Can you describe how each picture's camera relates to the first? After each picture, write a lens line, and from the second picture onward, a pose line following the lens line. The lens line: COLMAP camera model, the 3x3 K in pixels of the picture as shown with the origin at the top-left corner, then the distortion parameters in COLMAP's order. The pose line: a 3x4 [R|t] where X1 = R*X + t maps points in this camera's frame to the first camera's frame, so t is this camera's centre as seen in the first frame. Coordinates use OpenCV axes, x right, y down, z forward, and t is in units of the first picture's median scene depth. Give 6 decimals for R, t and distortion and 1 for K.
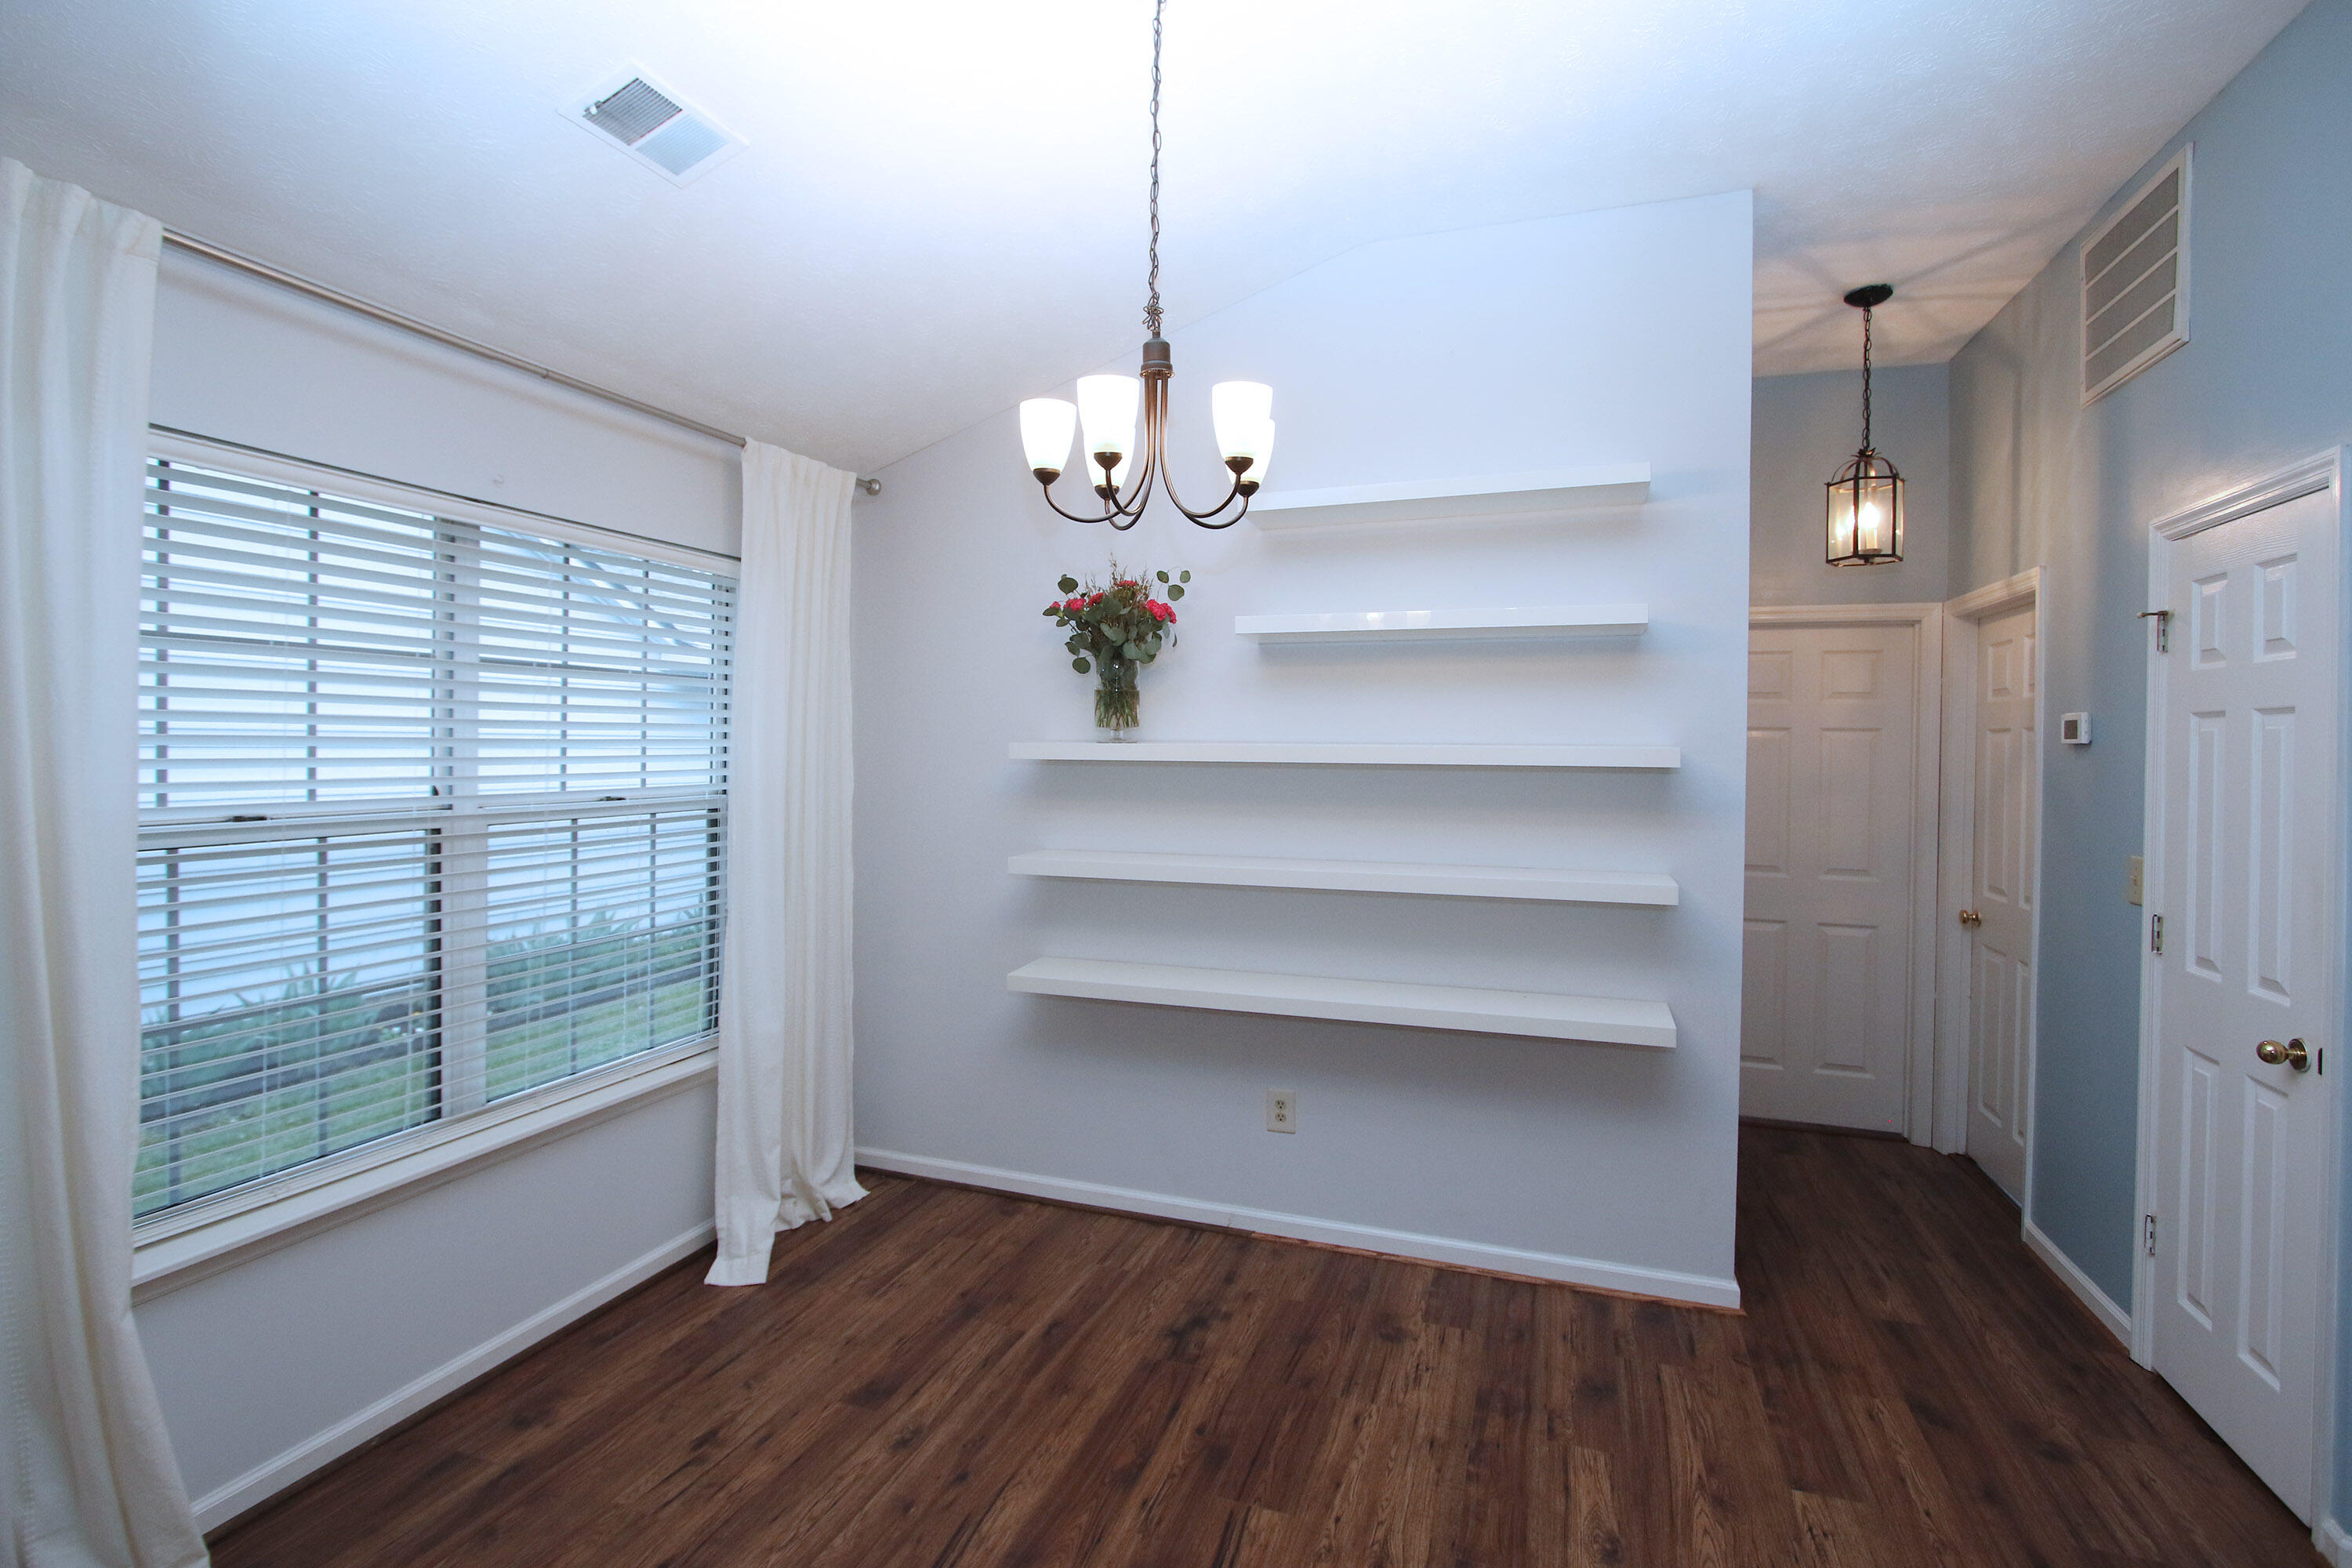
lens RADIAL K [[1103.8, 0, 1169.6], [0, 1103.8, 748.4], [0, 0, 1]] dist [-0.019408, 0.000371]
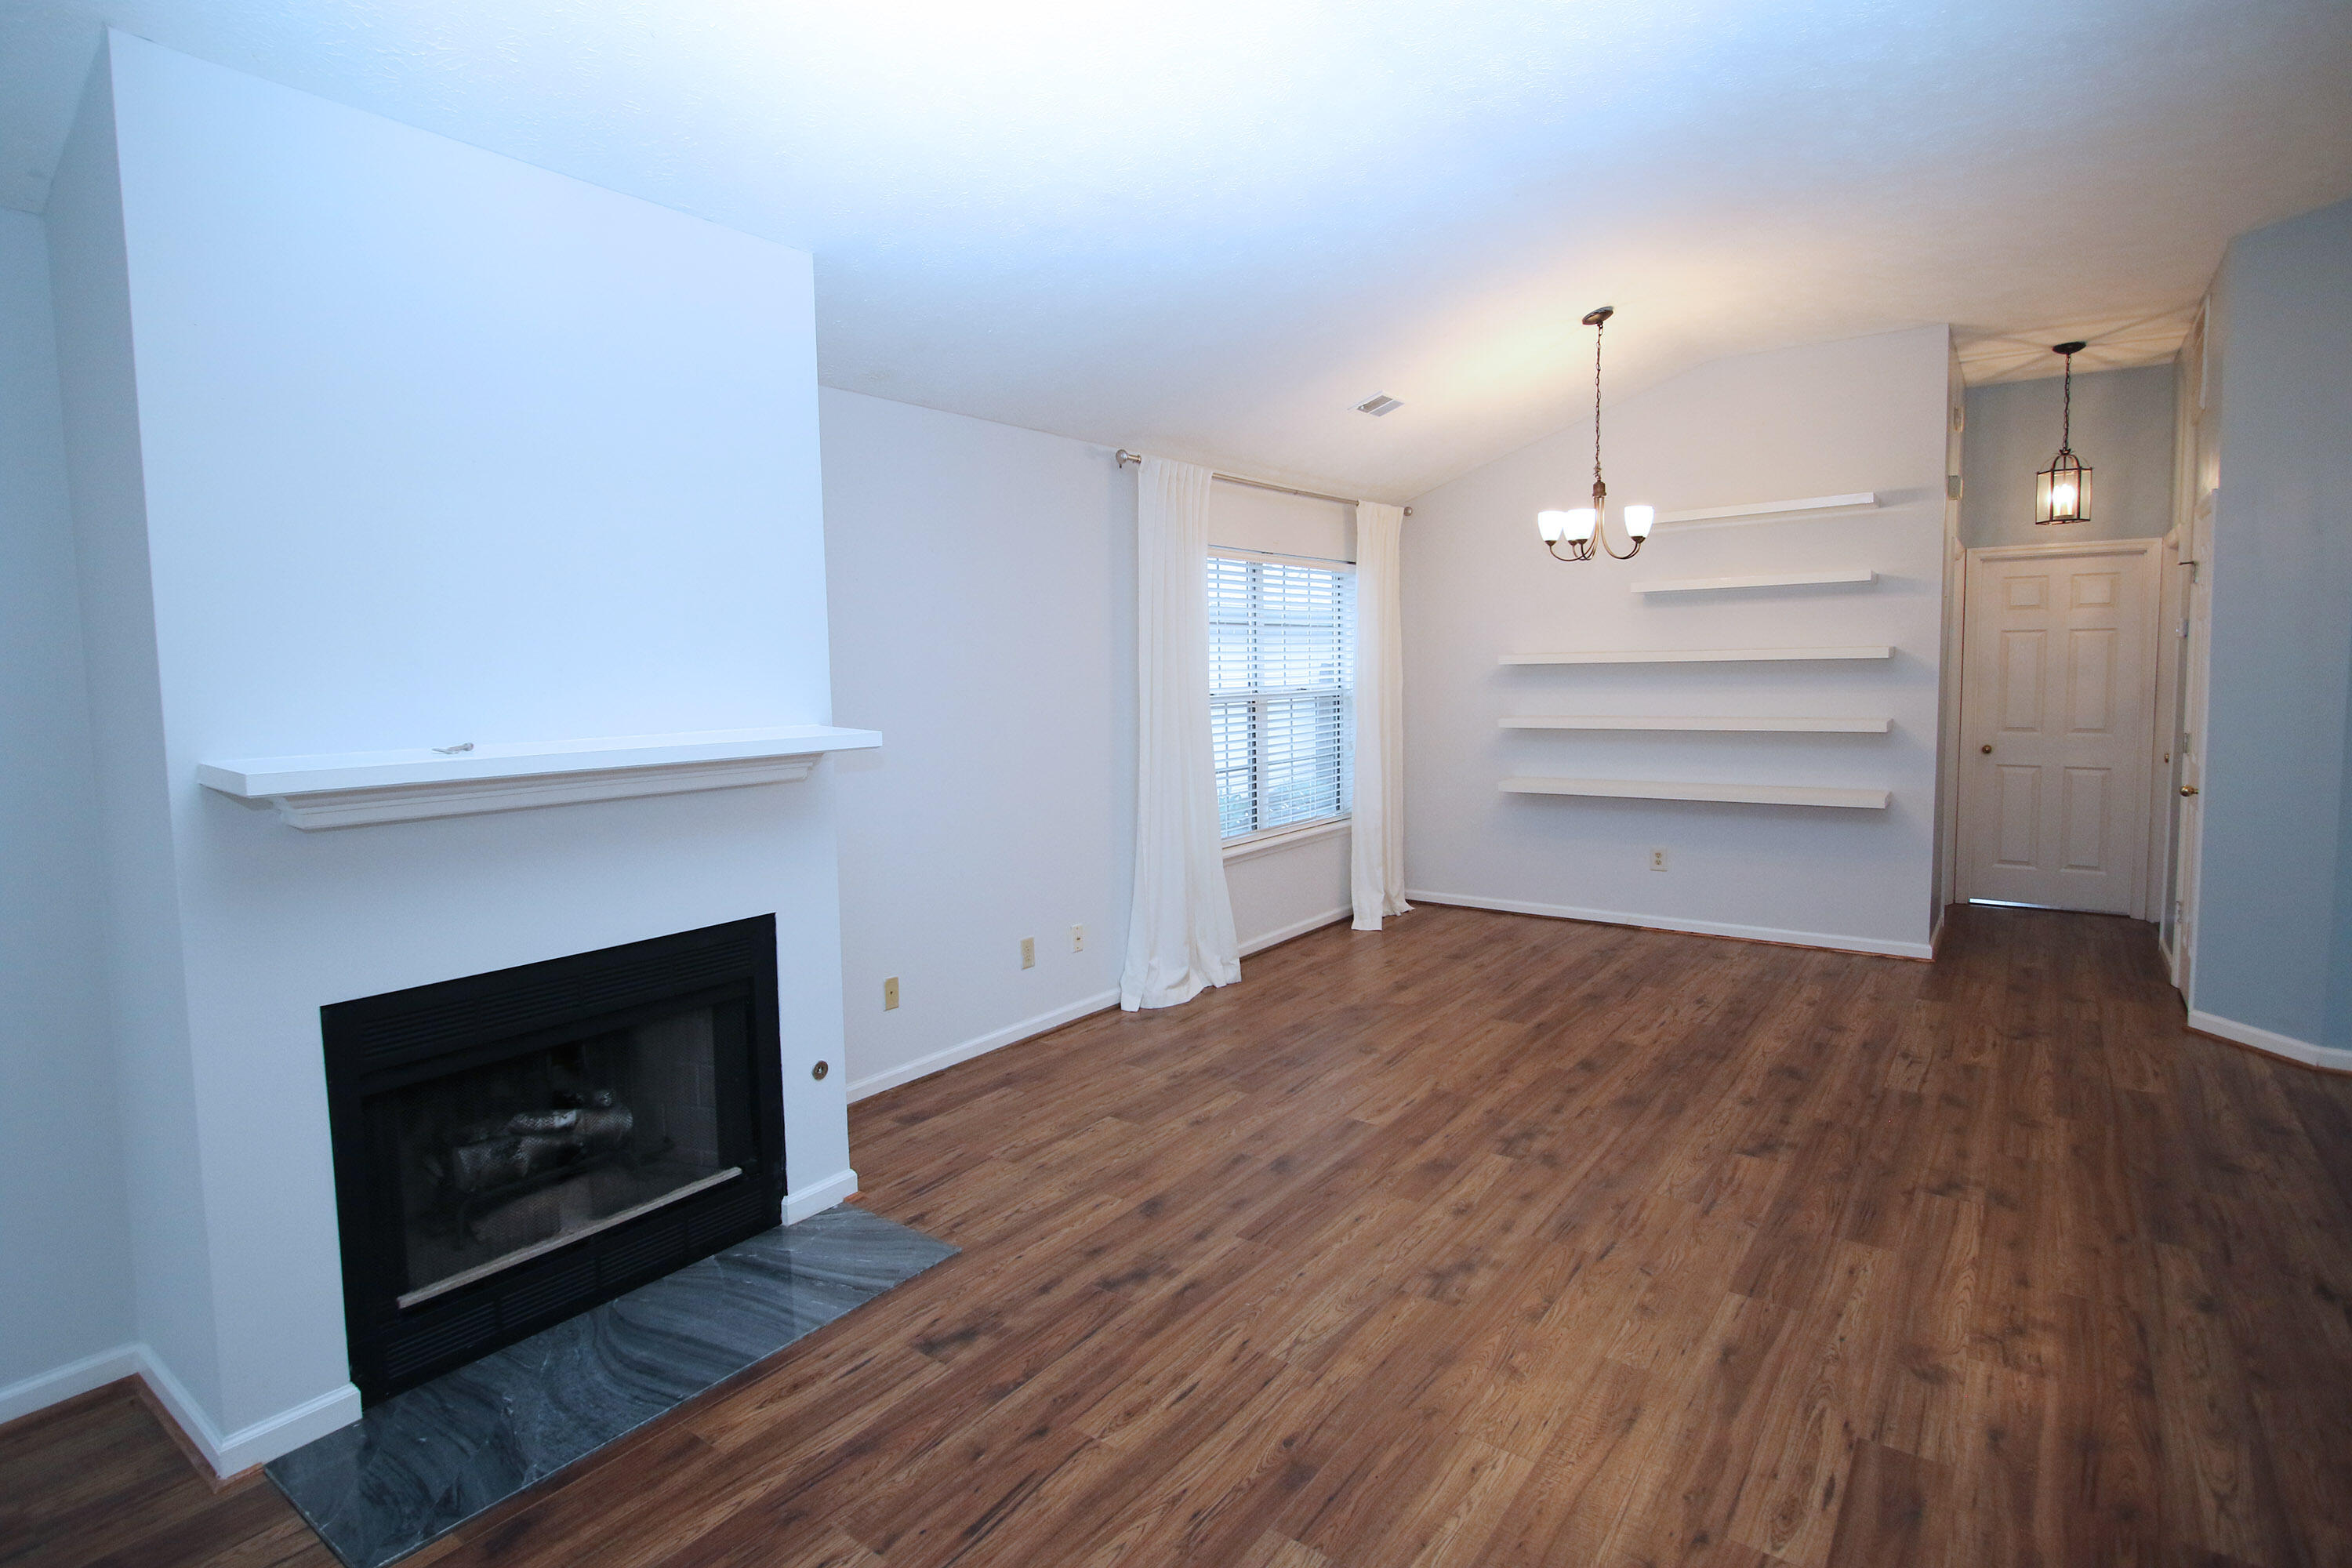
lens RADIAL K [[1164.0, 0, 1187.4], [0, 1164.0, 754.5], [0, 0, 1]] dist [-0.011065, -0.000528]
pose [[0.956582, -0.005933, -0.291402, -0.086529], [0.027820, 0.997087, 0.071023, 0.007090], [0.290132, -0.076047, 0.953960, -1.086575]]
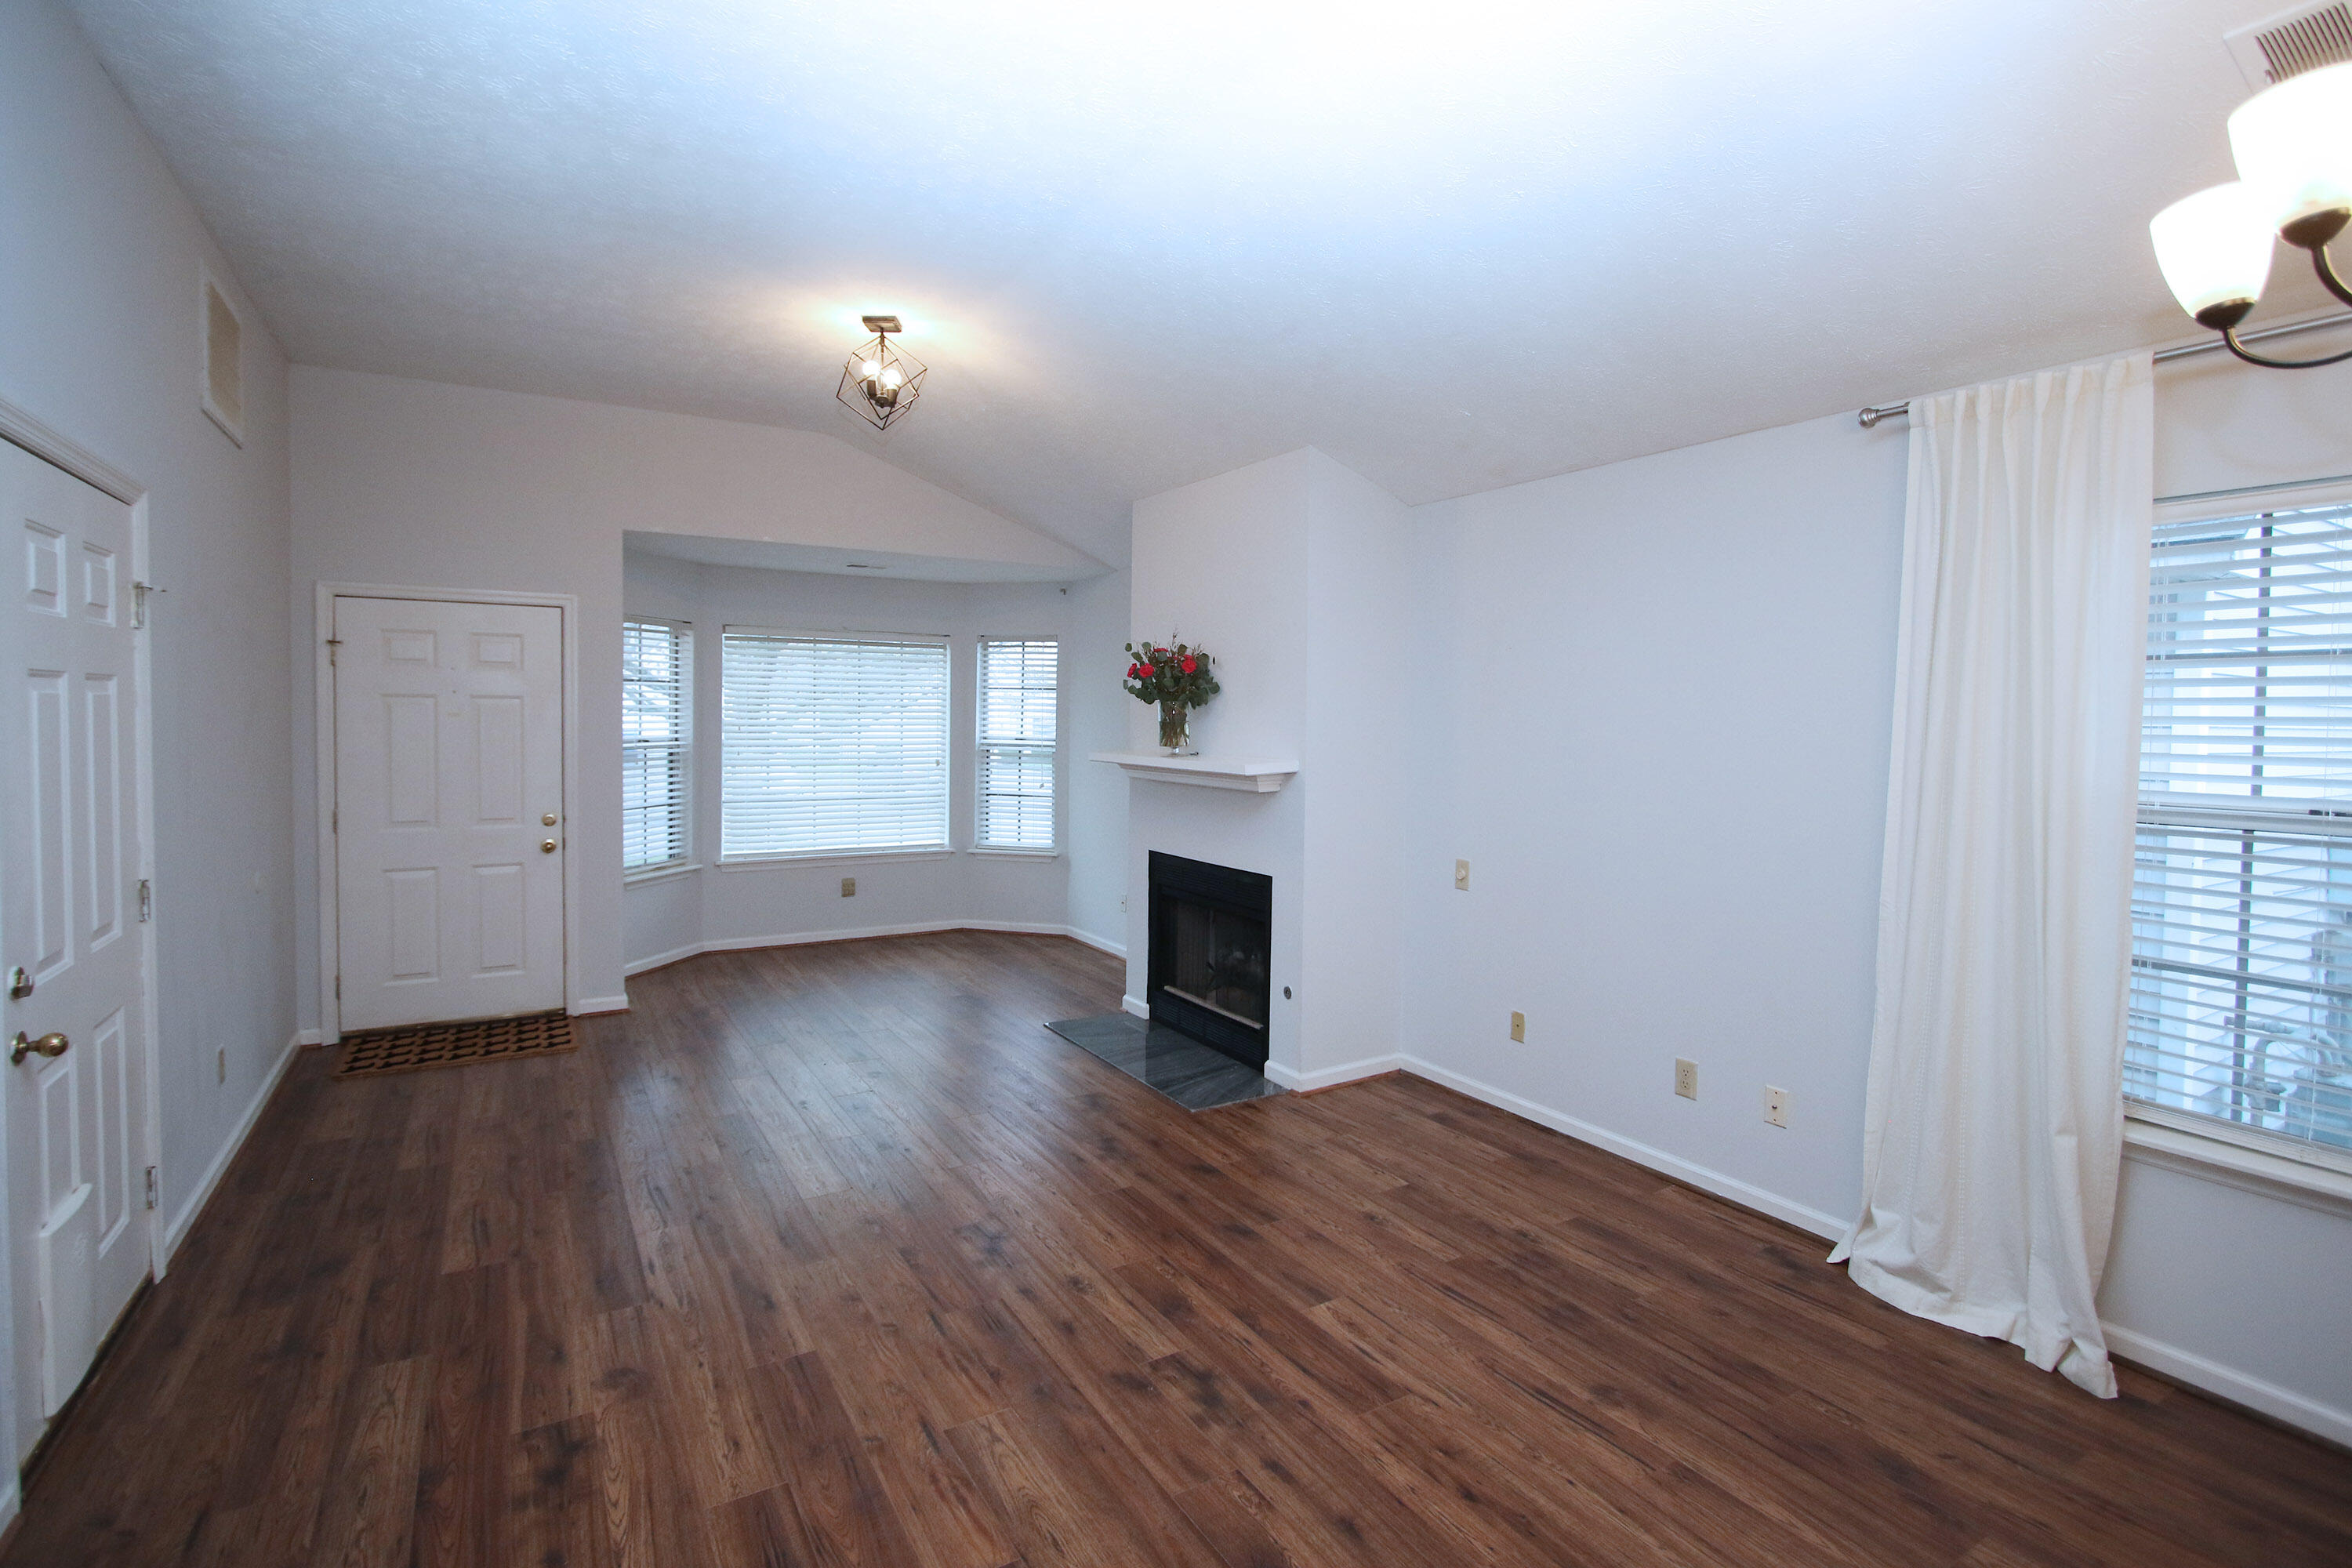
lens RADIAL K [[1103.8, 0, 1169.6], [0, 1103.8, 748.4], [0, 0, 1]] dist [-0.019408, 0.000371]
pose [[-0.634895, -0.000449, -0.772598, 0.517622], [-0.024168, 0.999522, 0.019280, 0.003222], [0.772220, 0.030913, -0.634602, 0.550961]]
